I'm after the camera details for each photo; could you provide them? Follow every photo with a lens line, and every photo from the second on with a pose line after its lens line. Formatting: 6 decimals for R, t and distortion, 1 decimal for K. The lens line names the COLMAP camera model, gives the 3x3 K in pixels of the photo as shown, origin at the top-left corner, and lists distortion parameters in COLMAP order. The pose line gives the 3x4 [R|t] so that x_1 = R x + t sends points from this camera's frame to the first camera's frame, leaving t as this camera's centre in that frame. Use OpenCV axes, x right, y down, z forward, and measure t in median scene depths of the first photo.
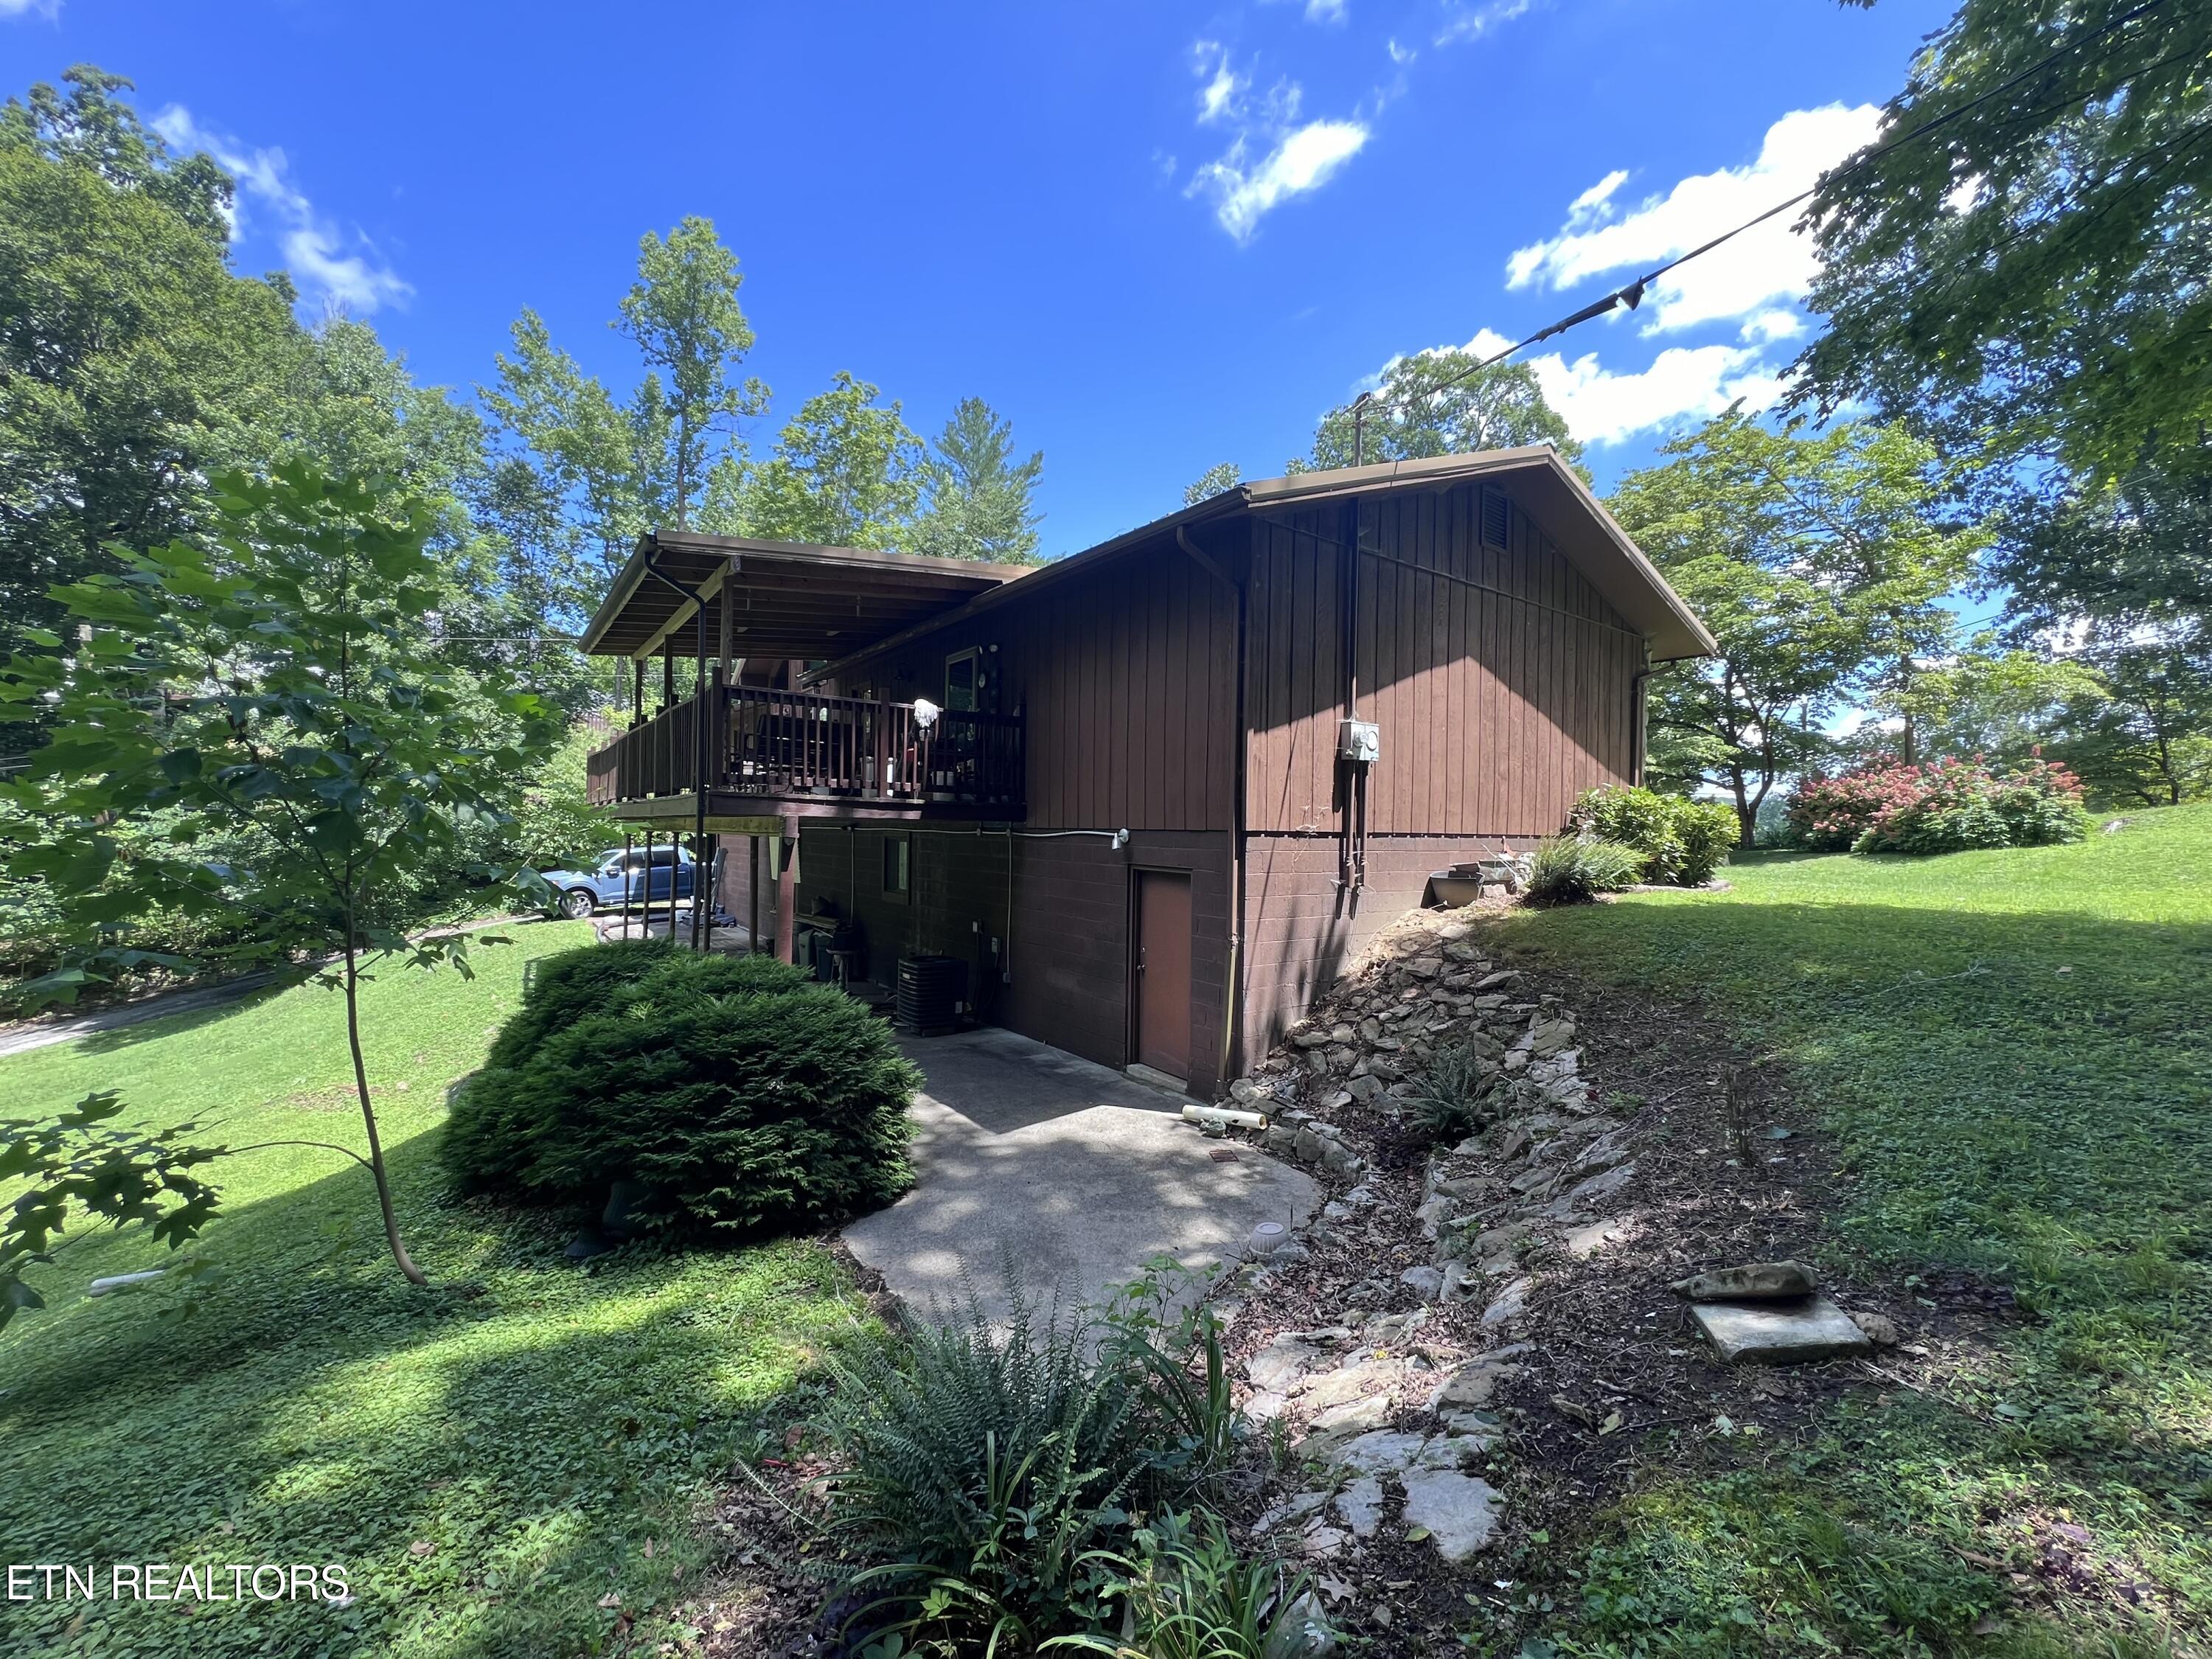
lens RADIAL K [[878.0, 0, 1110.5], [0, 878.0, 826.5], [0, 0, 1]] dist [-0.013052, 0.000249]
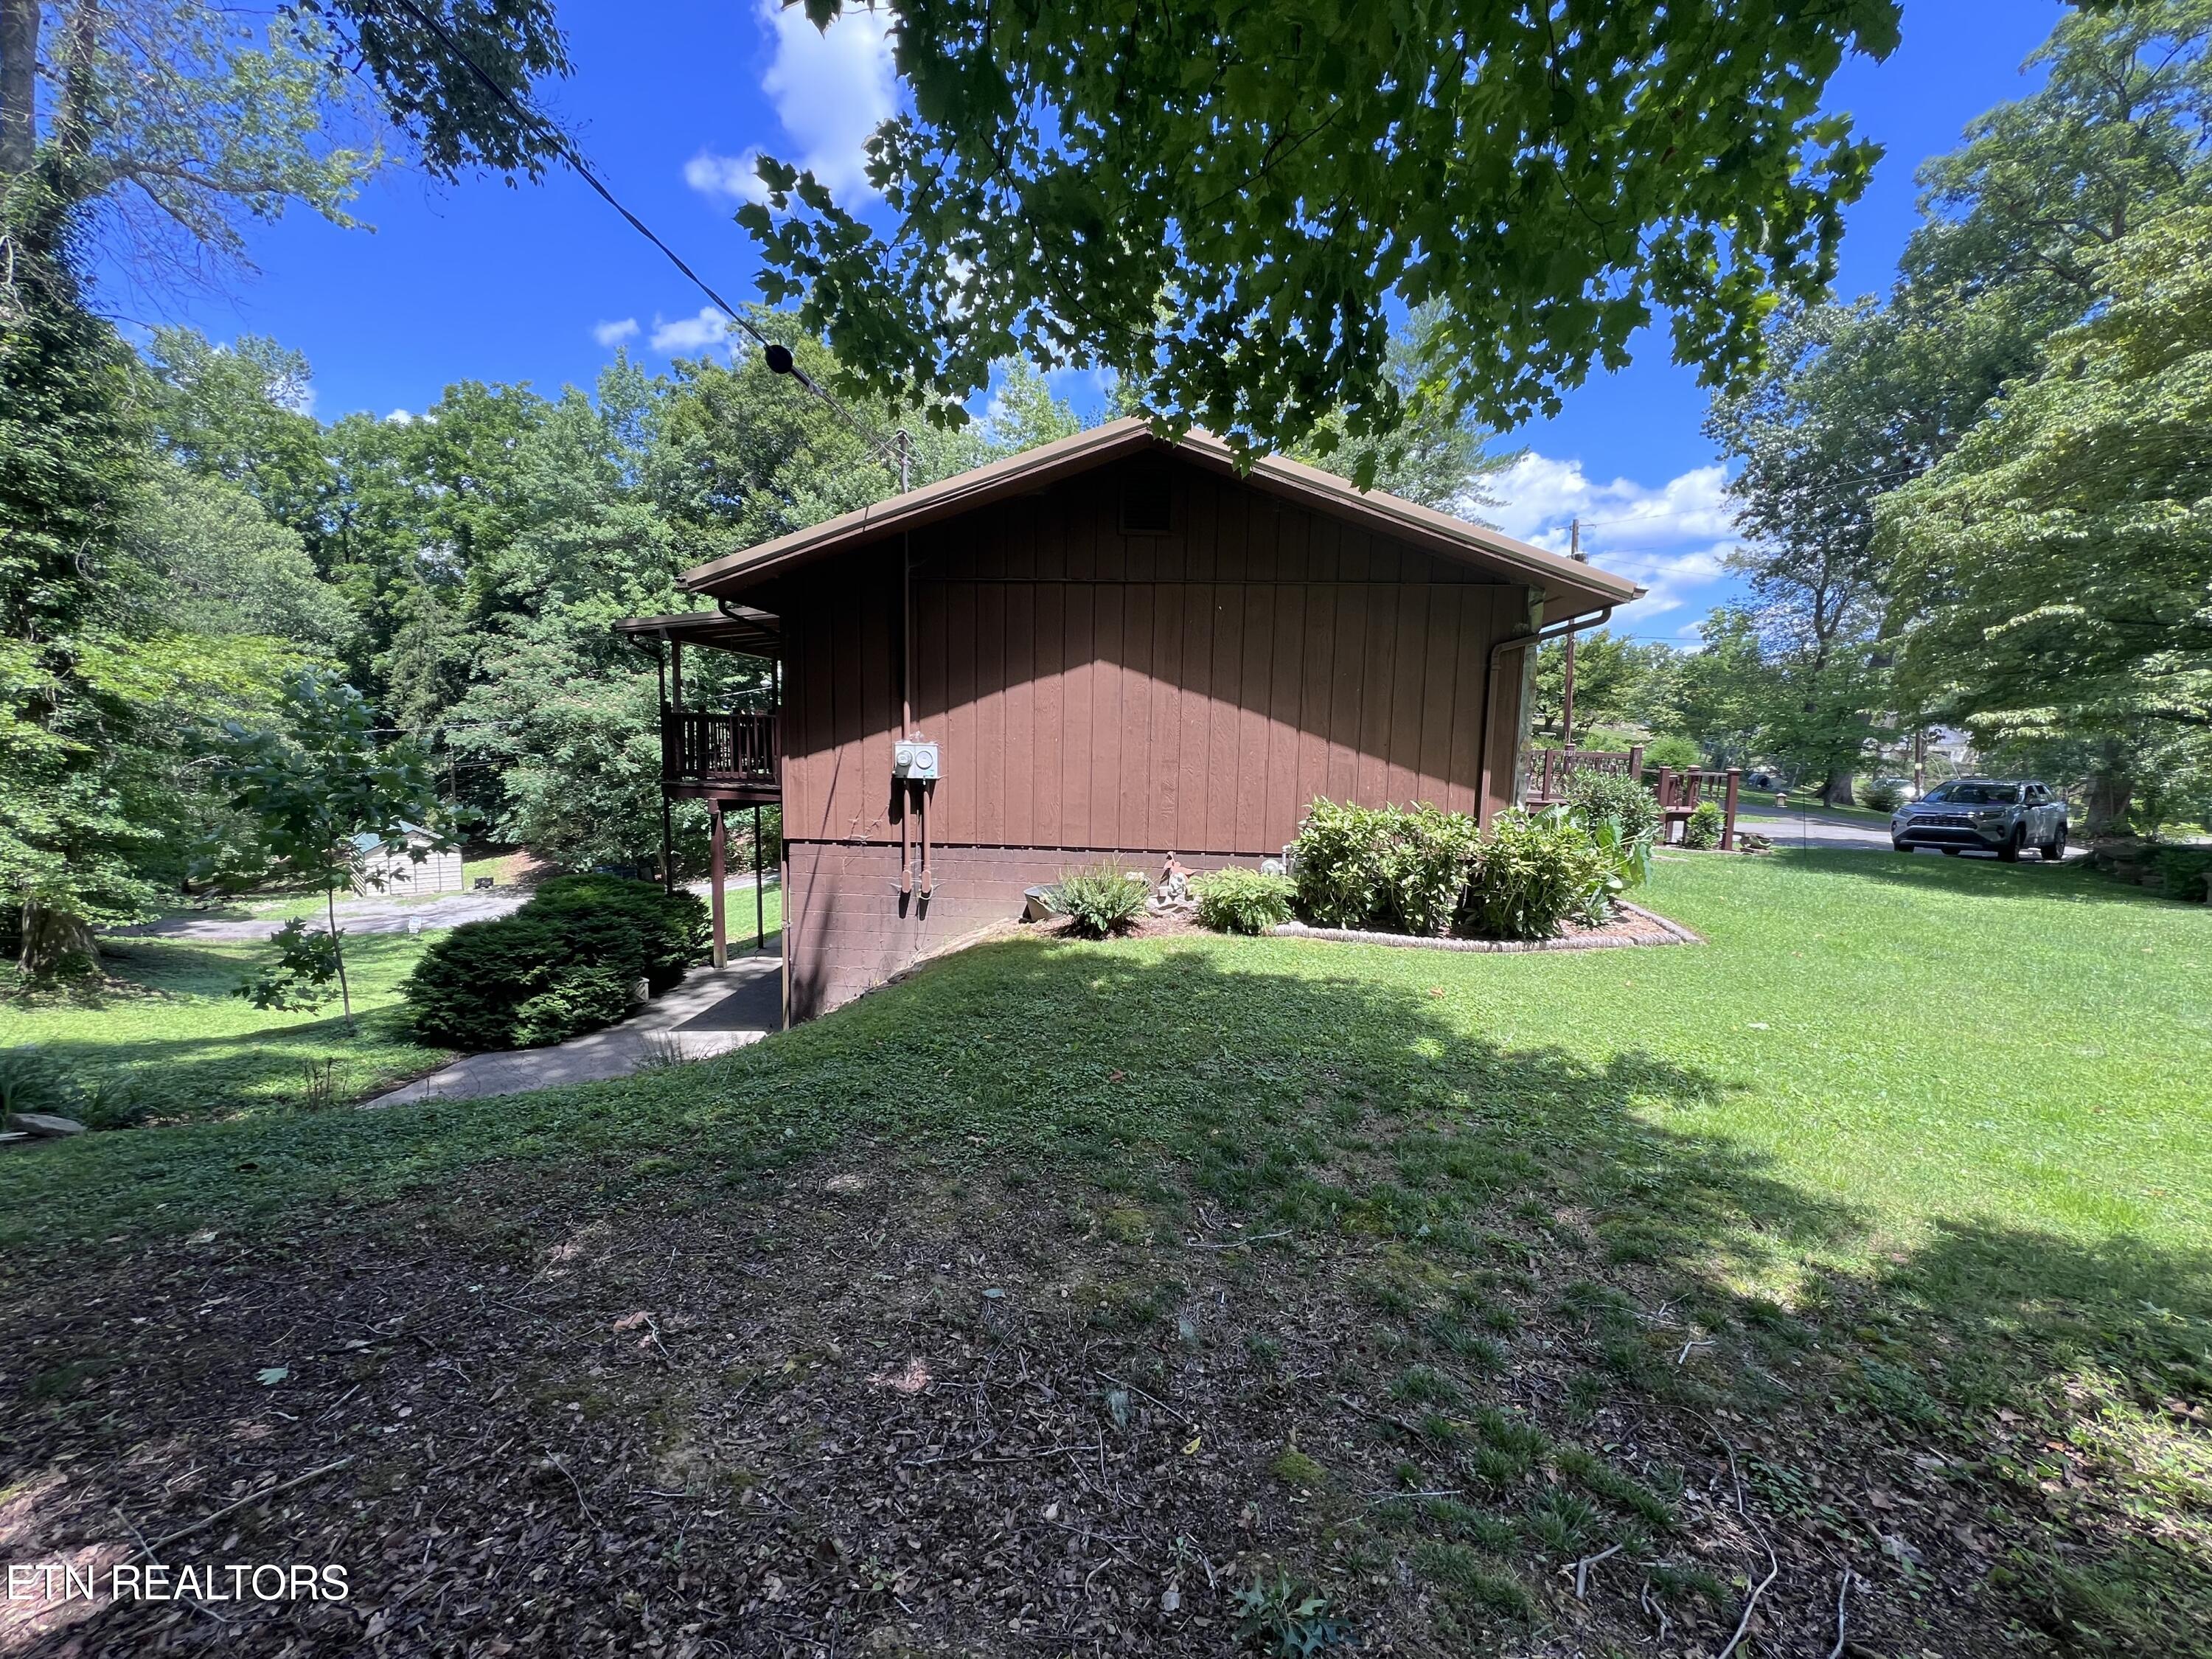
lens RADIAL K [[878.0, 0, 1110.5], [0, 878.0, 826.5], [0, 0, 1]] dist [-0.013052, 0.000249]
pose [[0.746566, 0.068243, -0.661803, 1.196994], [0.000304, 0.994690, 0.102913, -0.127575], [0.665312, -0.077033, 0.742581, 0.363491]]
